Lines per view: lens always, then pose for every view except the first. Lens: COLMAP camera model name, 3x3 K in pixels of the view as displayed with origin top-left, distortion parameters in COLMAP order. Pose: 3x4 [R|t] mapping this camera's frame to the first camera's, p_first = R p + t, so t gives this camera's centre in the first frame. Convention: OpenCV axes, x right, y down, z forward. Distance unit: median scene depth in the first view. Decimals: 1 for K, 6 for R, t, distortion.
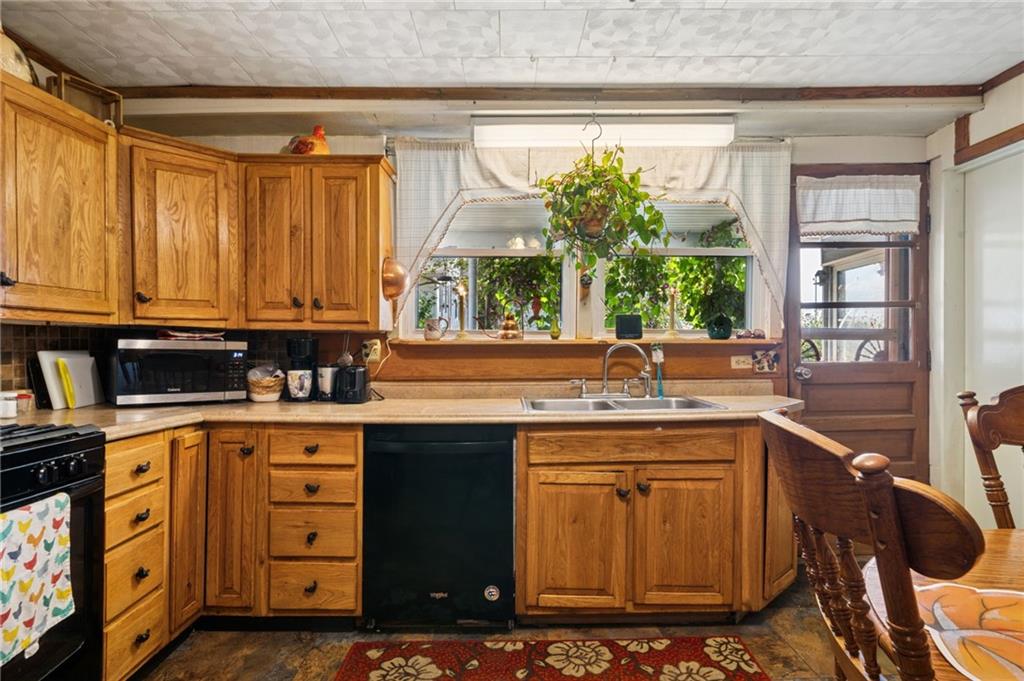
lens RADIAL K [[551.4, 0, 506.8], [0, 551.4, 354.7], [0, 0, 1]] dist [-0.004206, 0.002014]
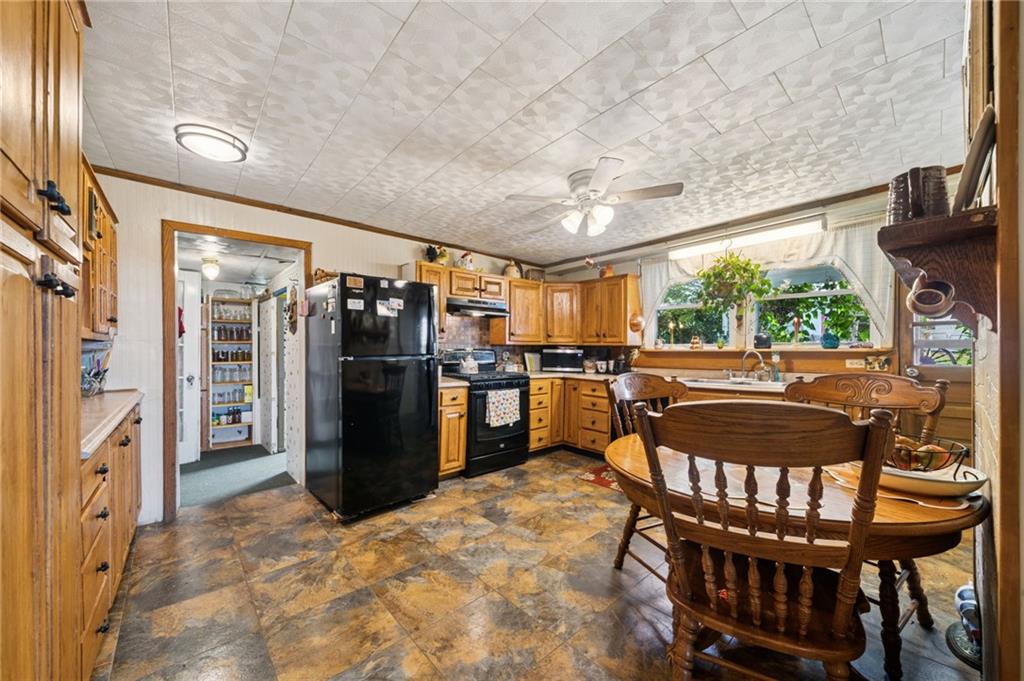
lens RADIAL K [[386.8, 0, 512.6], [0, 386.8, 347.5], [0, 0, 1]] dist [-0.000900, 0.000755]
pose [[0.656748, -0.003255, -0.754103, 0.733250], [-0.012683, 0.999802, -0.015361, -0.002896], [0.754004, 0.019653, 0.656576, -0.500493]]
